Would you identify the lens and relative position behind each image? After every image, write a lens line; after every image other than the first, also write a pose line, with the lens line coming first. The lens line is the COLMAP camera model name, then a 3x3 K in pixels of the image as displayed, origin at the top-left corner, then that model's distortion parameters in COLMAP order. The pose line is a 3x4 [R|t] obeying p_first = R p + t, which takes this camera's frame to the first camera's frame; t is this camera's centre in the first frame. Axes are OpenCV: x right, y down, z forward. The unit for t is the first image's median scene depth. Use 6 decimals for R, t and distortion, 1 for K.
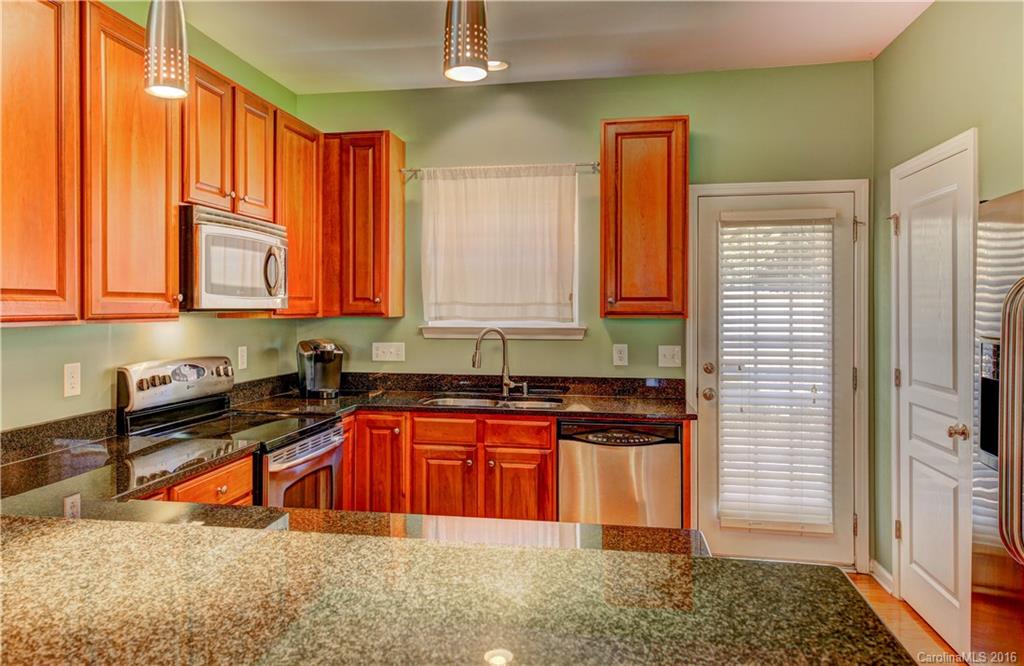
lens RADIAL K [[711.6, 0, 475.1], [0, 711.6, 306.2], [0, 0, 1]] dist [0.008685, 0.000637]
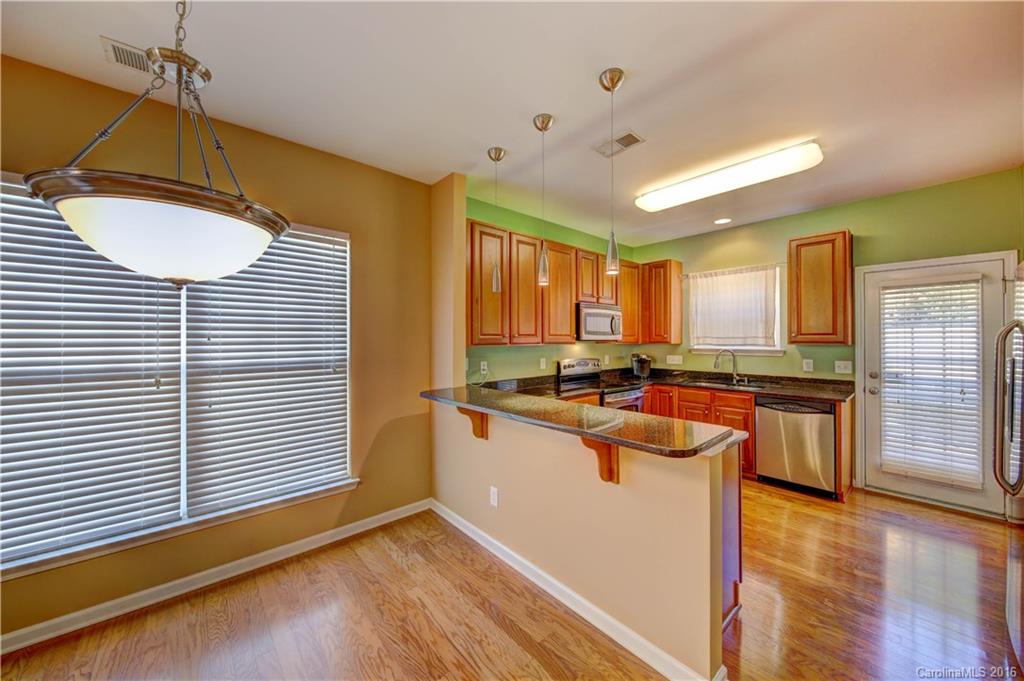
lens RADIAL K [[359.8, 0, 516.1], [0, 359.8, 338.2], [0, 0, 1]] dist [0.009311, -0.007919]
pose [[0.794630, -0.004399, -0.607078, 0.185583], [0.003253, 0.999990, -0.002988, -0.000065], [0.607085, 0.000399, 0.794636, -0.189758]]
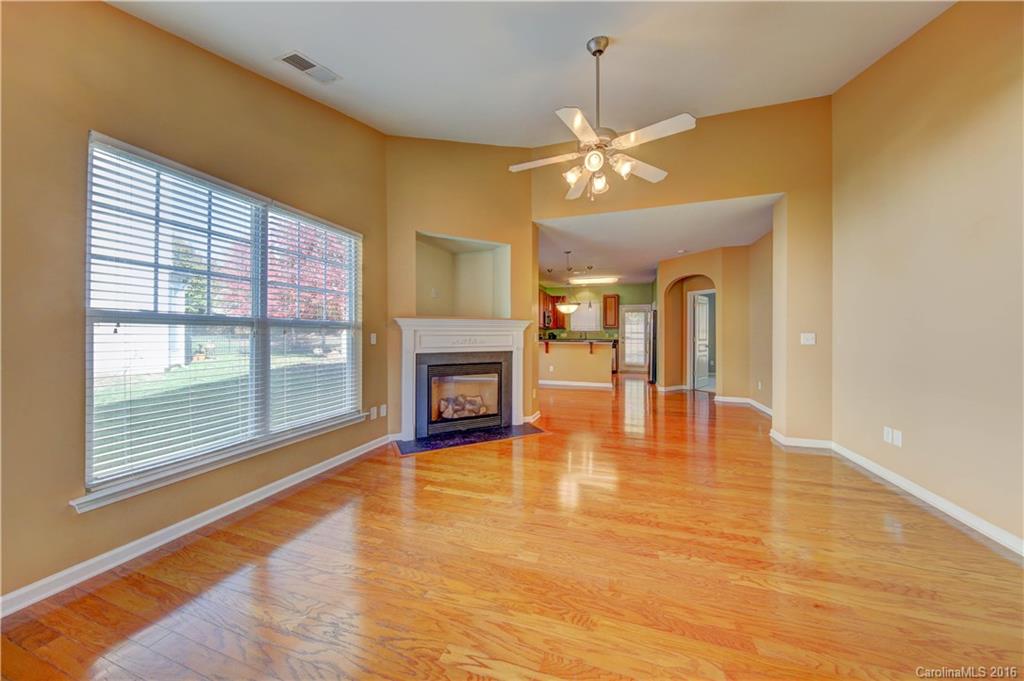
lens RADIAL K [[331.0, 0, 513.9], [0, 331.0, 335.4], [0, 0, 1]] dist [-0.001690, -0.000144]
pose [[0.992164, 0.004677, -0.124853, -0.211035], [-0.003610, 0.999955, 0.008766, 0.052703], [0.124888, -0.008246, 0.992137, -1.789862]]
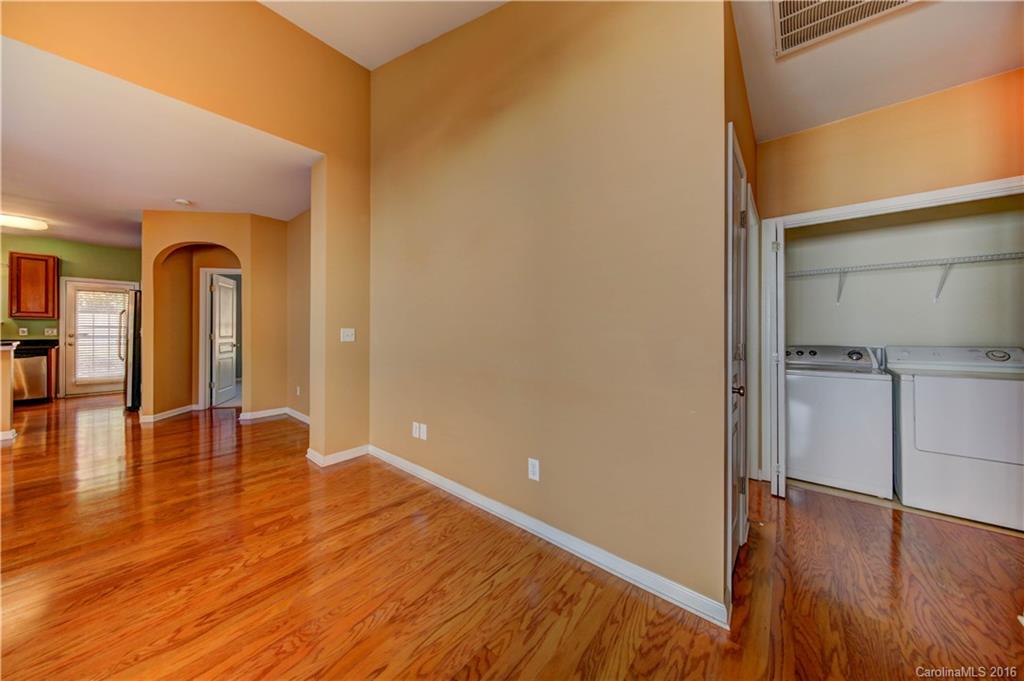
lens RADIAL K [[336.1, 0, 510.4], [0, 336.1, 330.2], [0, 0, 1]] dist [-0.002021, -0.000282]
pose [[0.486701, 0.003546, 0.873561, -0.020371], [-0.004483, 0.999989, -0.001561, 0.059481], [-0.873557, -0.003156, 0.486712, -1.501382]]
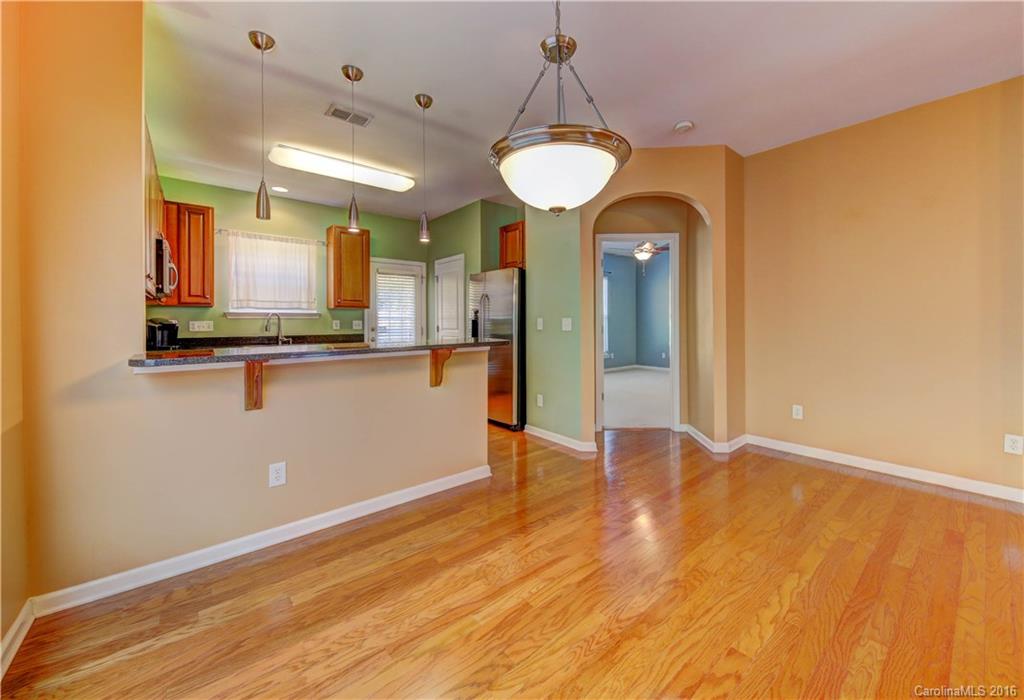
lens RADIAL K [[394.9, 0, 532.9], [0, 394.9, 324.8], [0, 0, 1]] dist [0.001122, -0.000007]
pose [[0.616418, -0.010746, 0.787346, -0.456843], [0.002599, 0.999929, 0.011612, 0.059260], [-0.787415, -0.005111, 0.616402, -0.341440]]
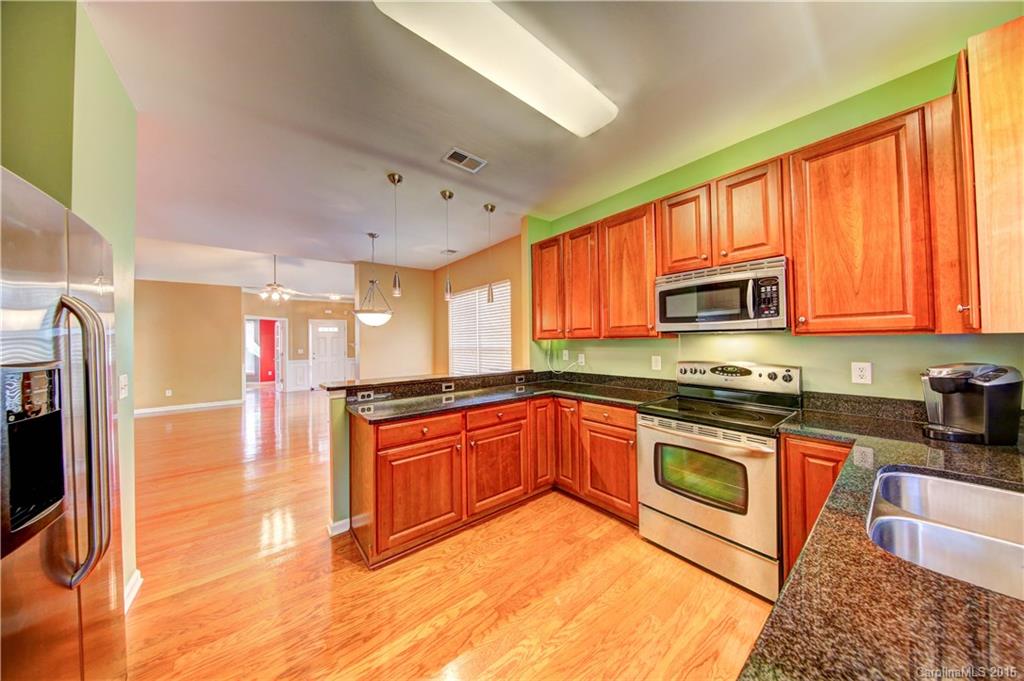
lens RADIAL K [[336.1, 0, 510.4], [0, 336.1, 330.2], [0, 0, 1]] dist [-0.002021, -0.000282]
pose [[-0.654297, -0.011073, -0.756156, 0.396245], [0.019386, 0.999319, -0.031408, 0.014733], [0.755989, -0.035209, -0.653637, 0.942421]]
